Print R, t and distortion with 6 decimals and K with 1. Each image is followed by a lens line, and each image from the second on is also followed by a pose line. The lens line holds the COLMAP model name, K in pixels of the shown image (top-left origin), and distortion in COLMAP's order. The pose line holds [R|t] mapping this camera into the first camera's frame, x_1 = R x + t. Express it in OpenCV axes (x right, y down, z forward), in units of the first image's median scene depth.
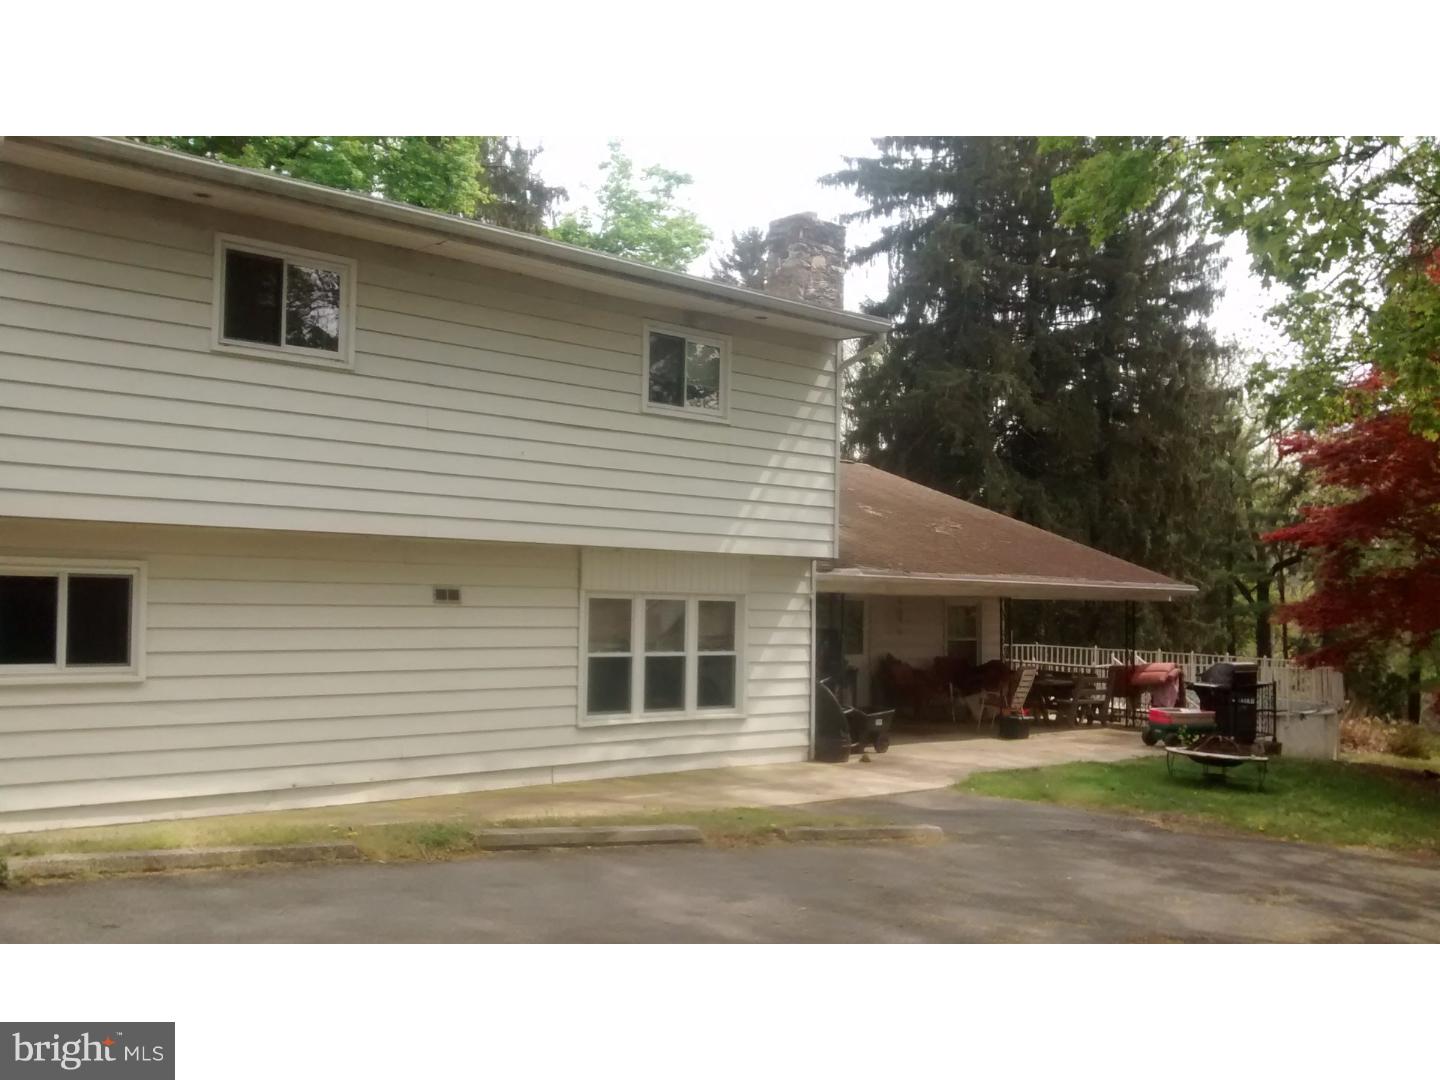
lens RADIAL K [[1369.5, 0, 720.0], [0, 1369.5, 540.0], [0, 0, 1]] dist [-0.003340, 0.002322]
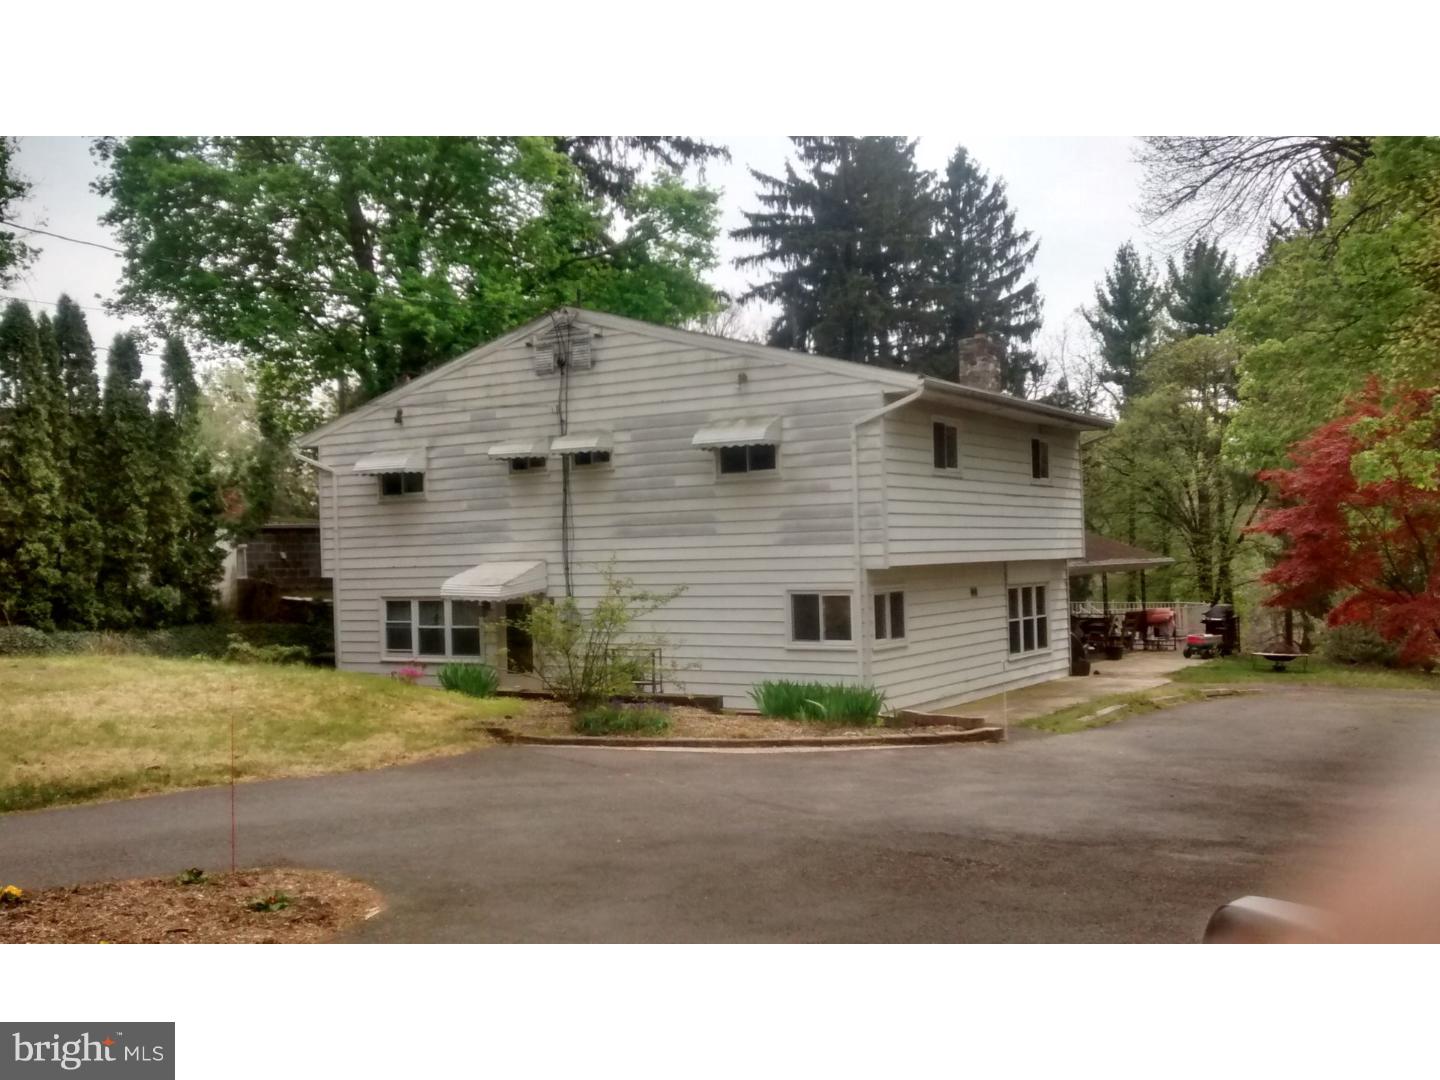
lens RADIAL K [[1379.0, 0, 720.9], [0, 1379.0, 474.7], [0, 0, 1]] dist [0.009106, 0.006711]
pose [[0.964892, -0.034914, 0.260318, -1.174479], [0.040454, 0.999054, -0.015950, -0.118713], [-0.259515, 0.025920, 0.965391, -0.824399]]
